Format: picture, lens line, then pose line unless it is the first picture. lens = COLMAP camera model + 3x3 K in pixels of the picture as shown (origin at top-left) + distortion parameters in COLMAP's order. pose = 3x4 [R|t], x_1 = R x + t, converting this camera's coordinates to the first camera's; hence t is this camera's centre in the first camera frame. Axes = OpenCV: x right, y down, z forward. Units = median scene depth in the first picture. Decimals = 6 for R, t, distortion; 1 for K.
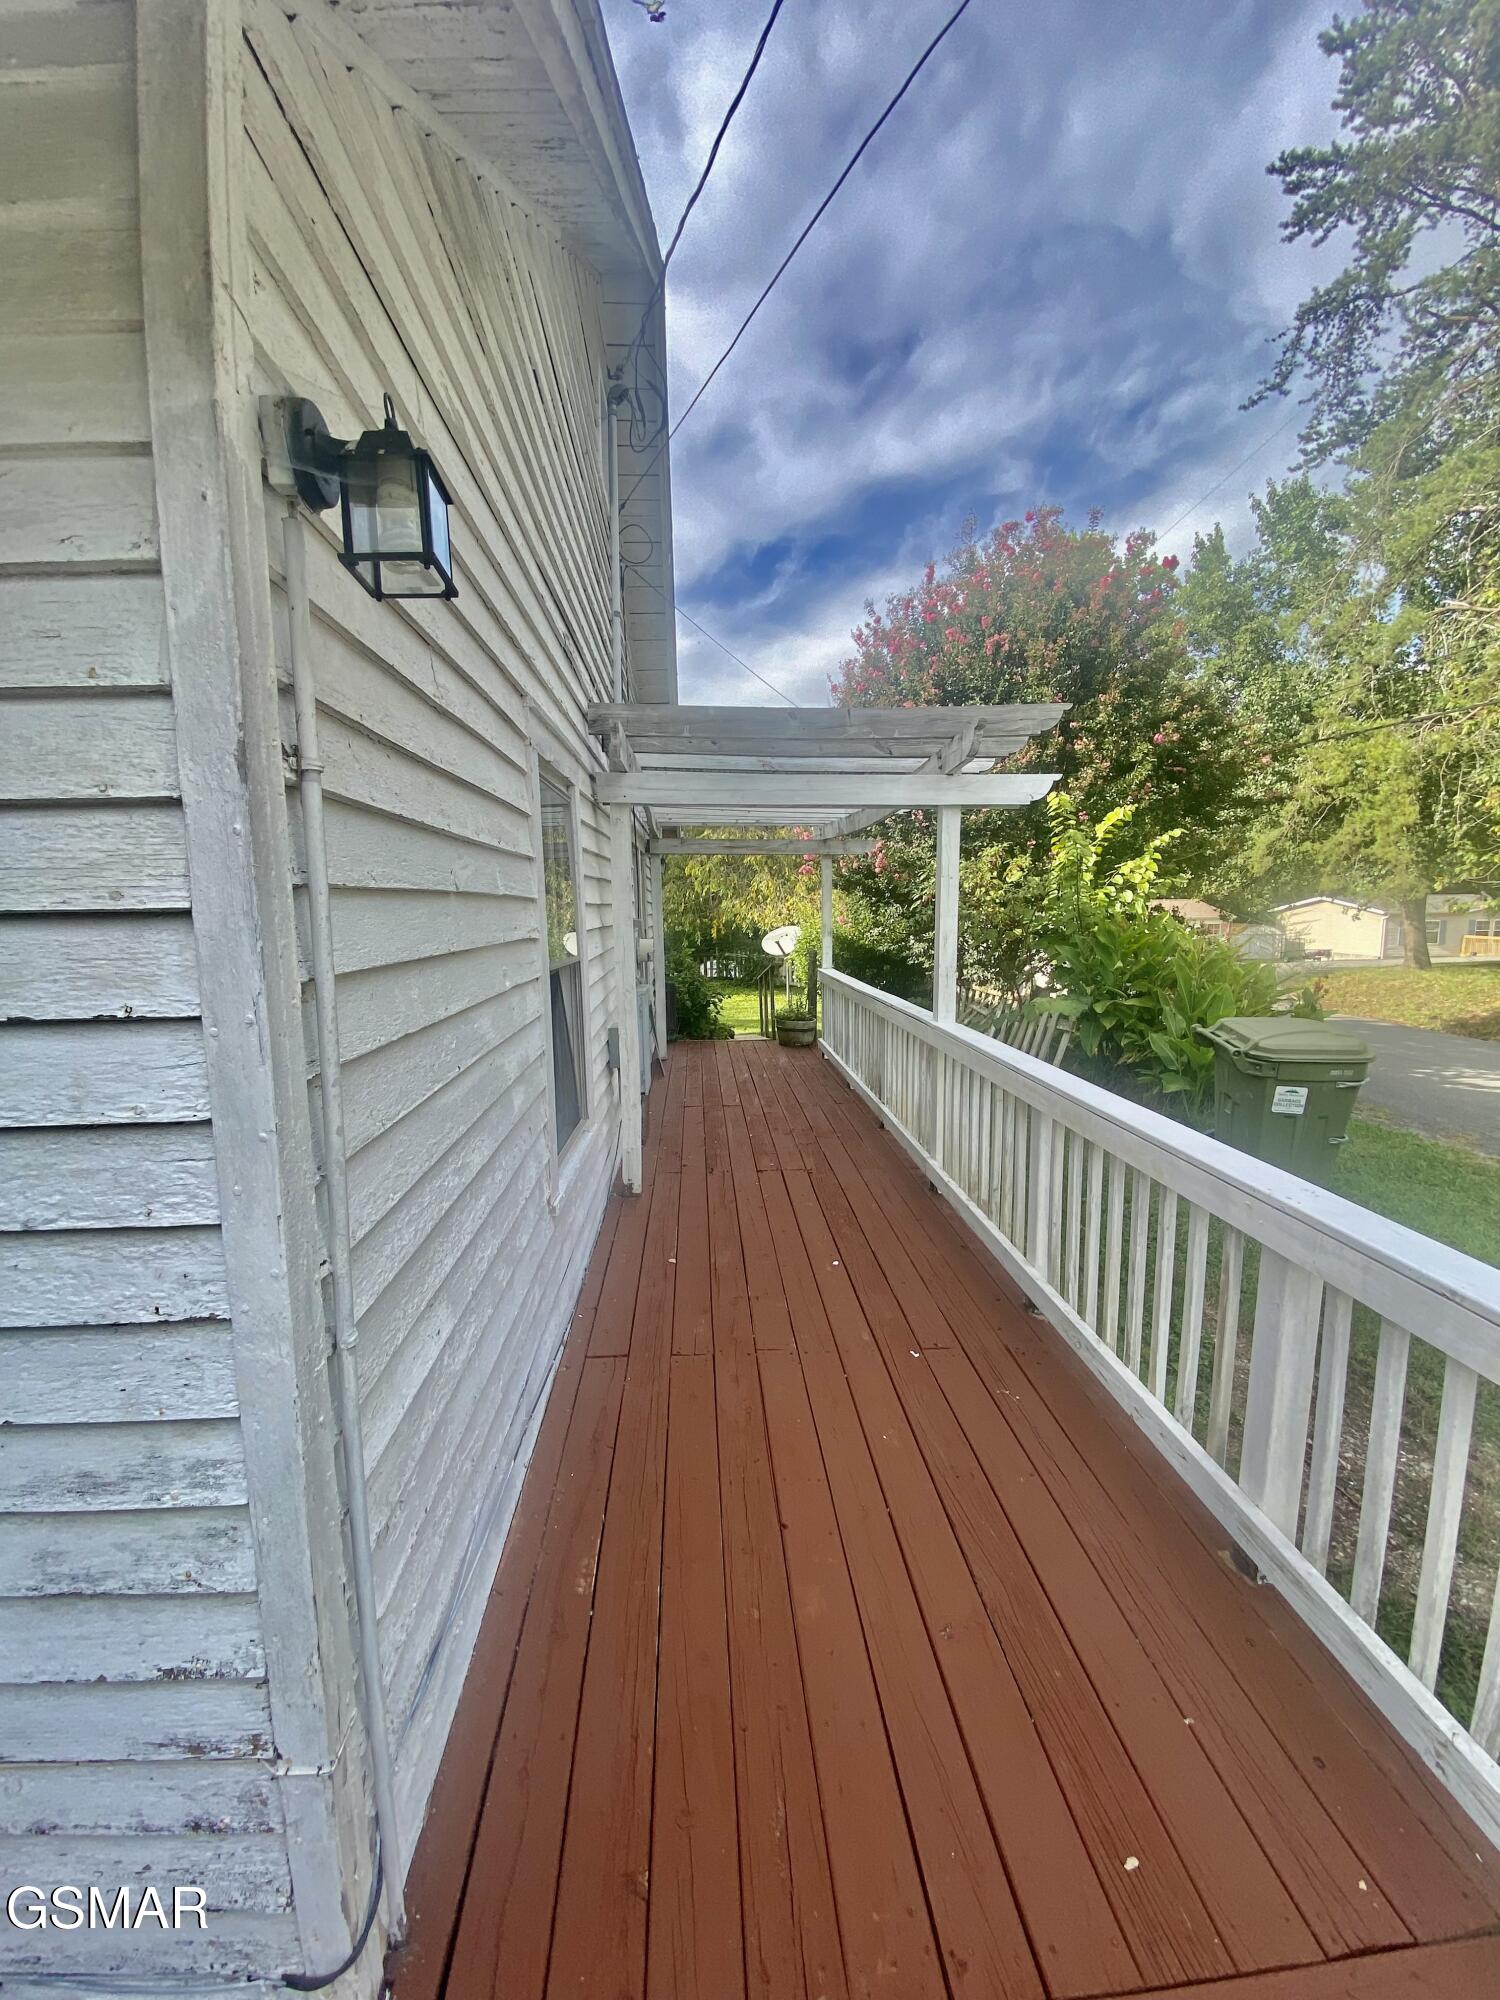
lens RADIAL K [[817.9, 0, 749.7], [0, 817.9, 994.0], [0, 0, 1]] dist [0.026408, -0.024385]
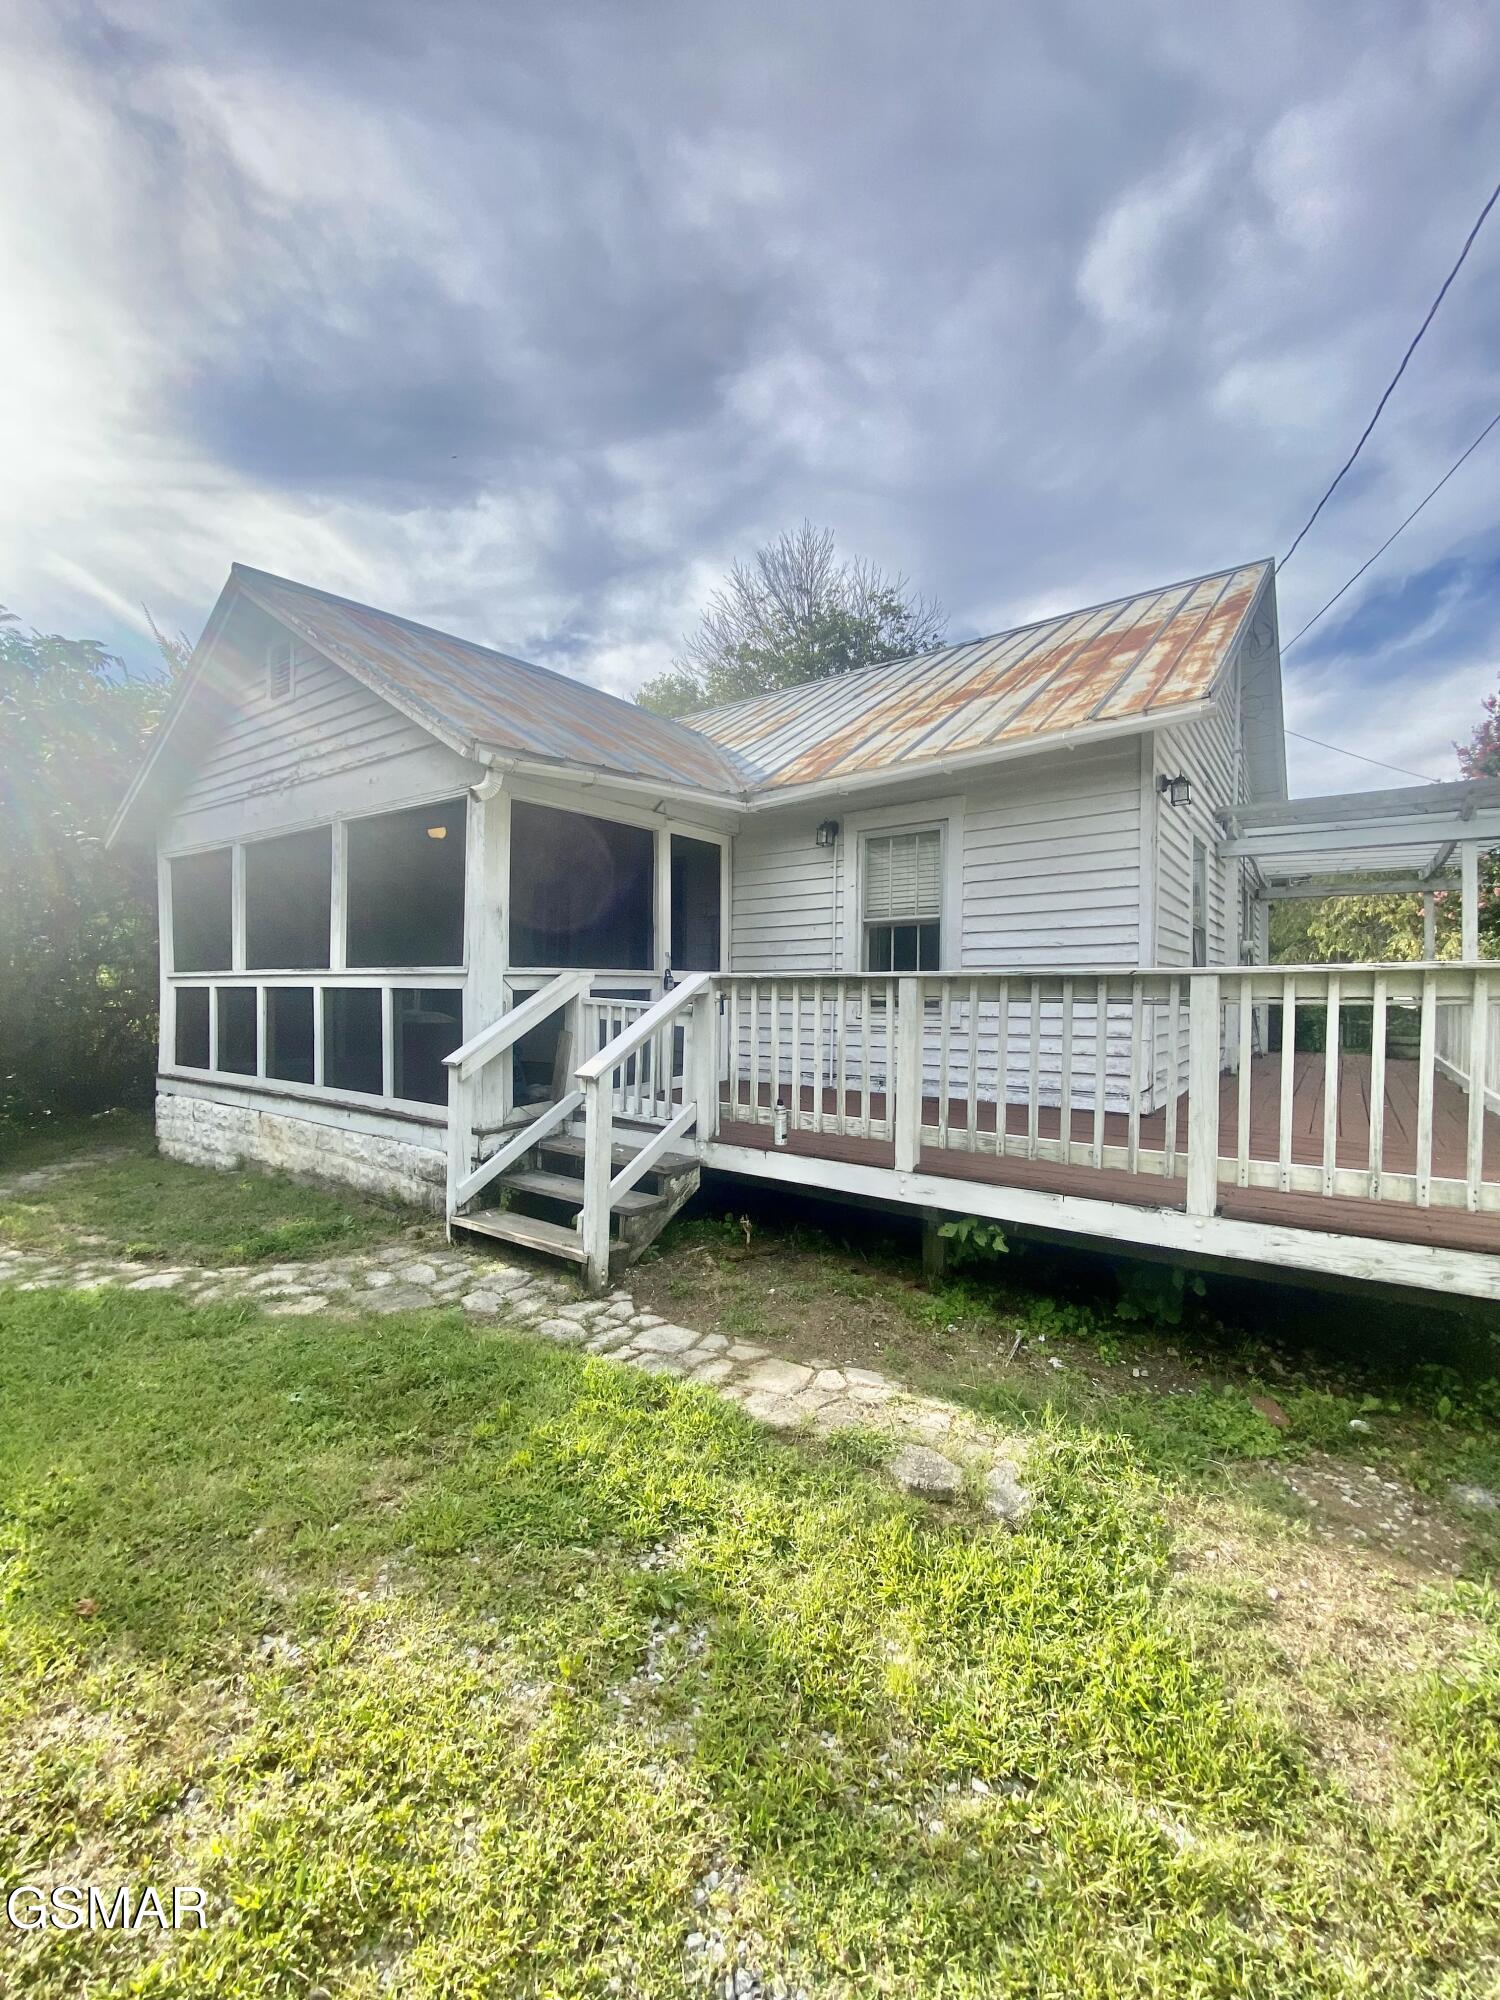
lens RADIAL K [[817.9, 0, 749.7], [0, 817.9, 994.0], [0, 0, 1]] dist [0.026408, -0.024385]
pose [[0.775425, 0.012401, -0.631318, 0.176824], [-0.073987, 0.994704, -0.071336, 0.296367], [0.627091, 0.102025, 0.772236, -1.105543]]
